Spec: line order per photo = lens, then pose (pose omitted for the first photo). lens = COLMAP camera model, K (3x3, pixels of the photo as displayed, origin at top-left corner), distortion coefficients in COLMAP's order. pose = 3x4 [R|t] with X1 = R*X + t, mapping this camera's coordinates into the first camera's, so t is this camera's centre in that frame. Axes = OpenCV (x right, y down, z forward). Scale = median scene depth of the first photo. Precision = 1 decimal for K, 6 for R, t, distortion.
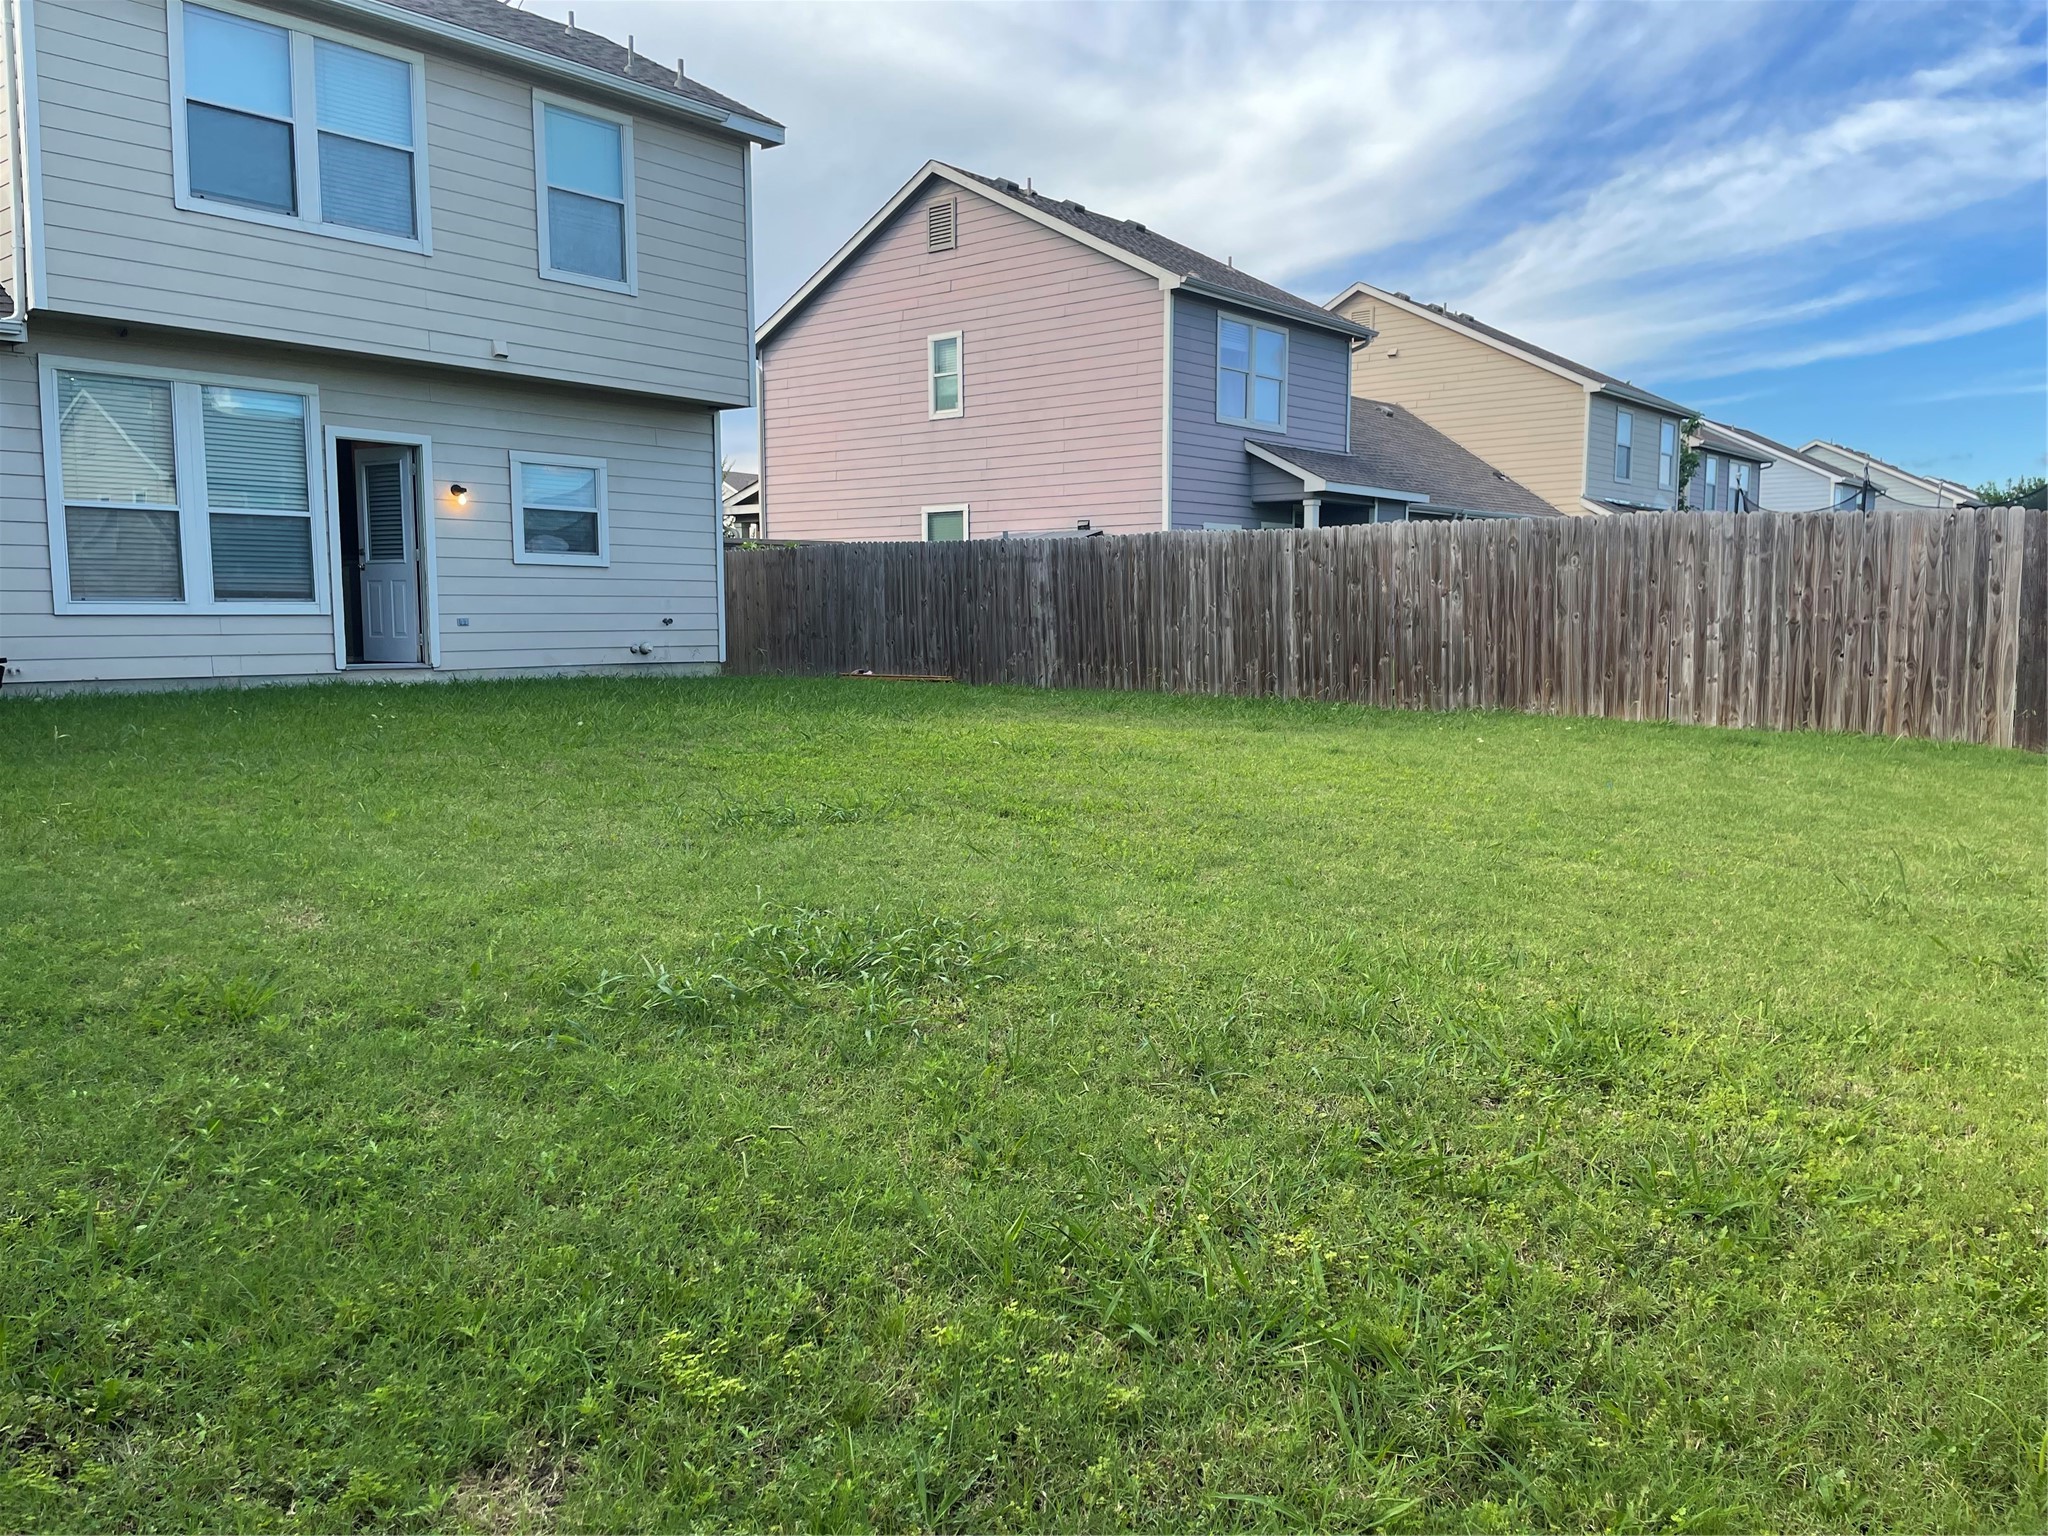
lens RADIAL K [[1552.4, 0, 1024.9], [0, 1552.4, 756.3], [0, 0, 1]] dist [0.095720, -0.123916]
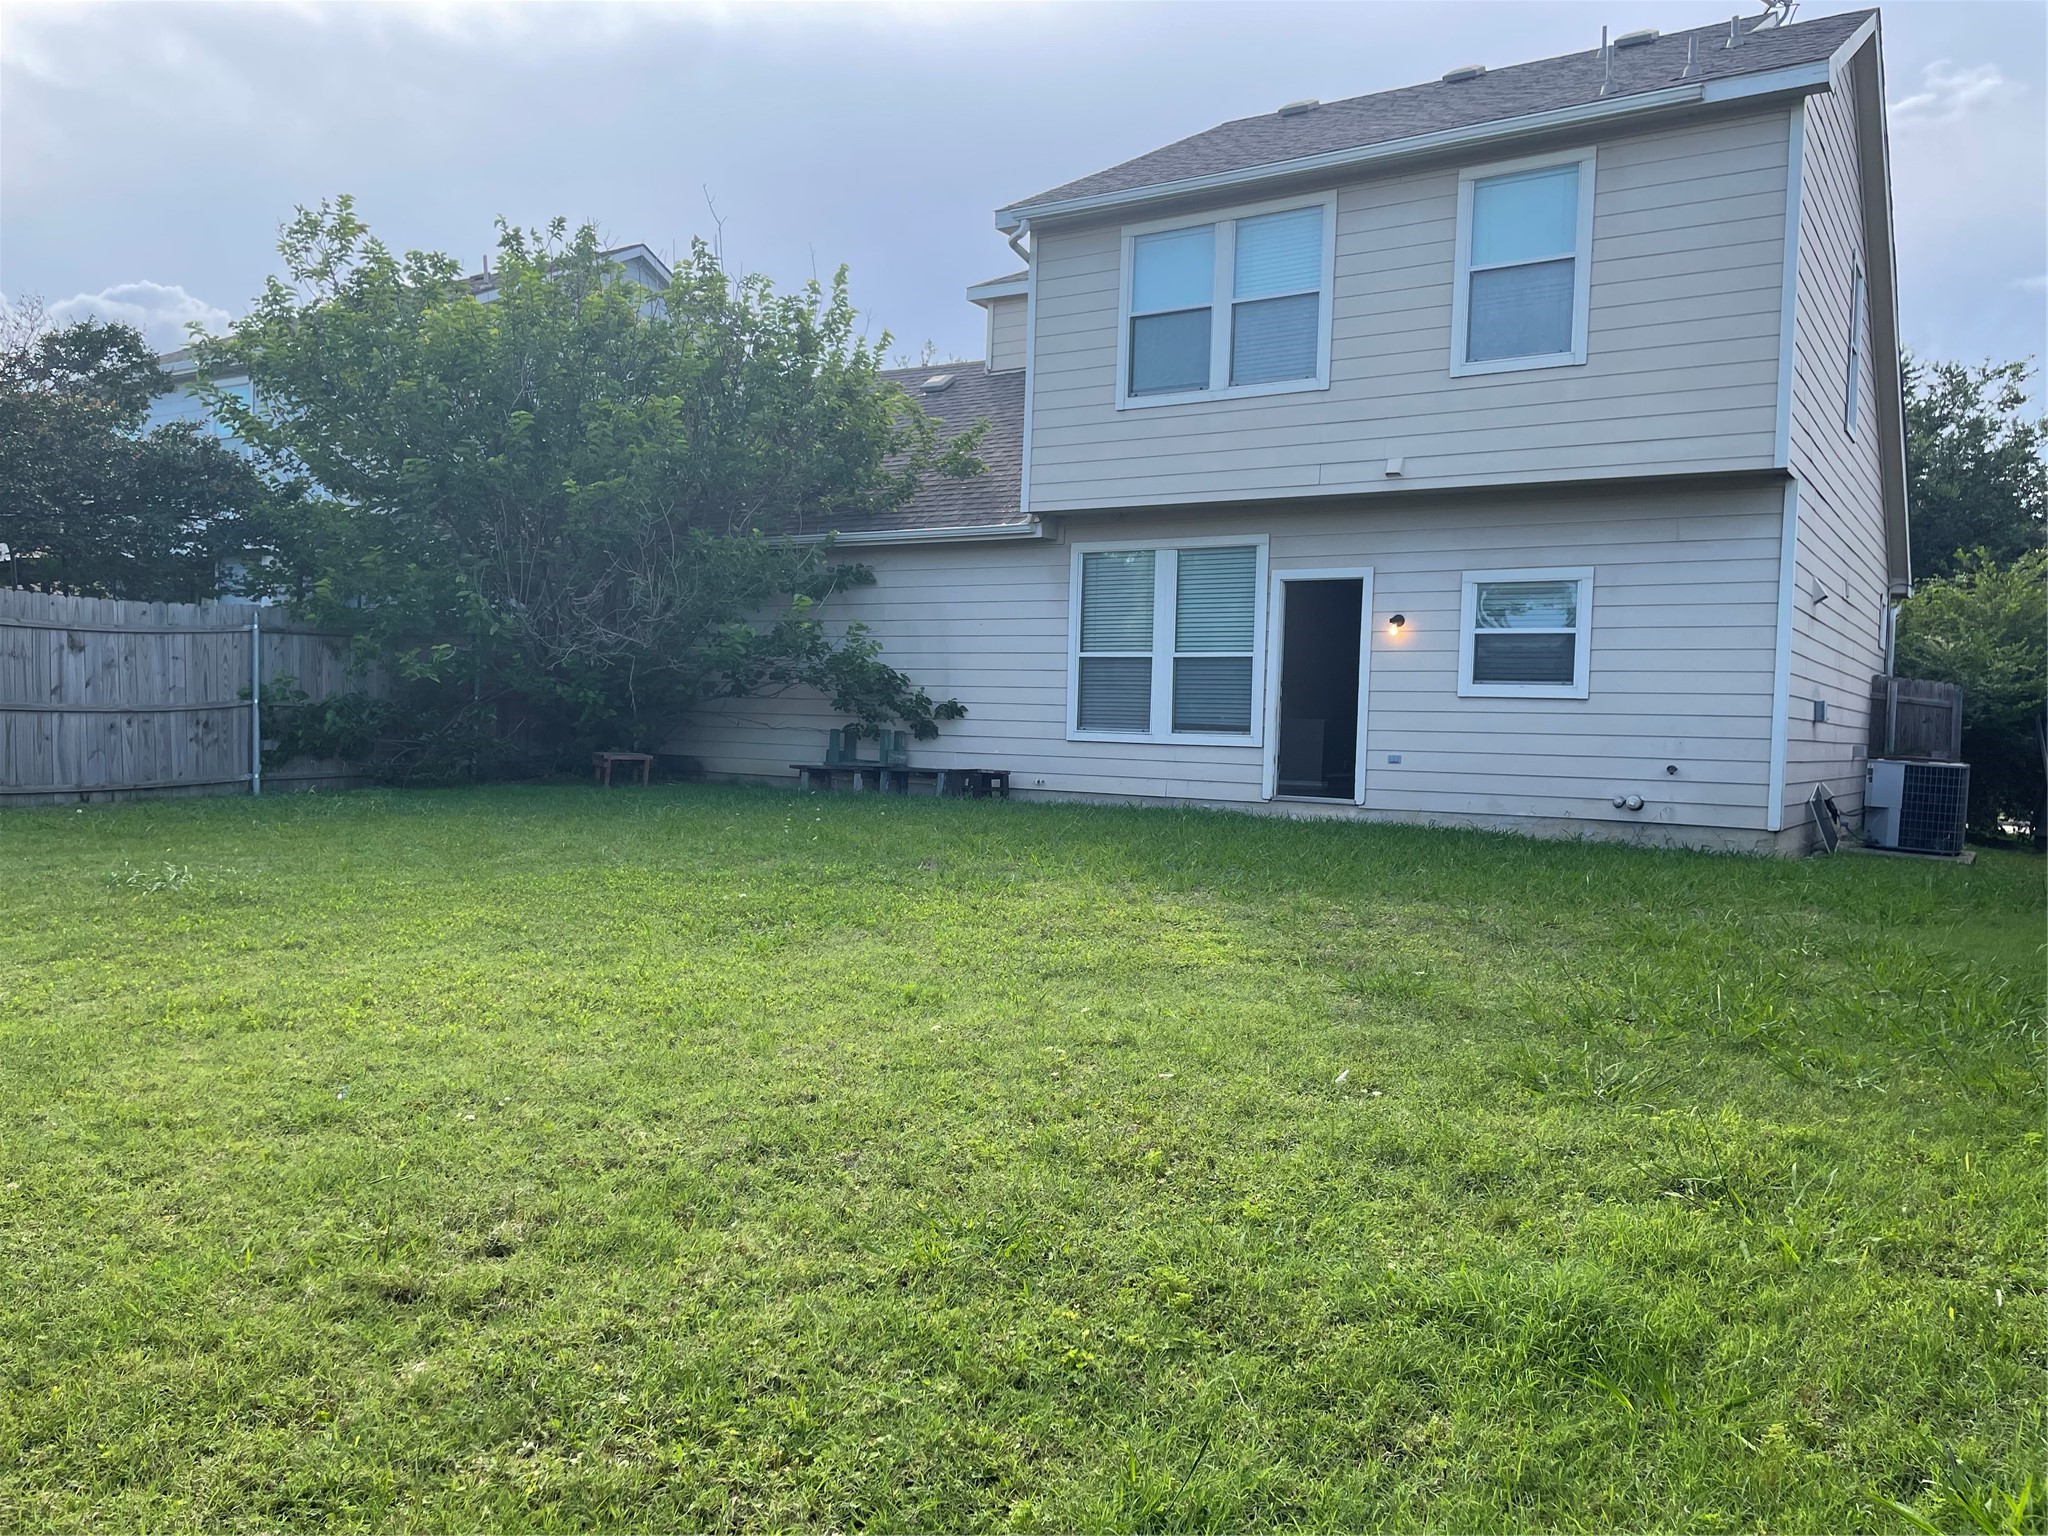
lens RADIAL K [[1552.4, 0, 1024.9], [0, 1552.4, 756.3], [0, 0, 1]] dist [0.095720, -0.123916]
pose [[0.128465, 0.020766, -0.991497, 0.559040], [-0.124069, 0.992262, 0.004707, -0.067170], [0.983923, 0.122409, 0.130047, 0.689695]]
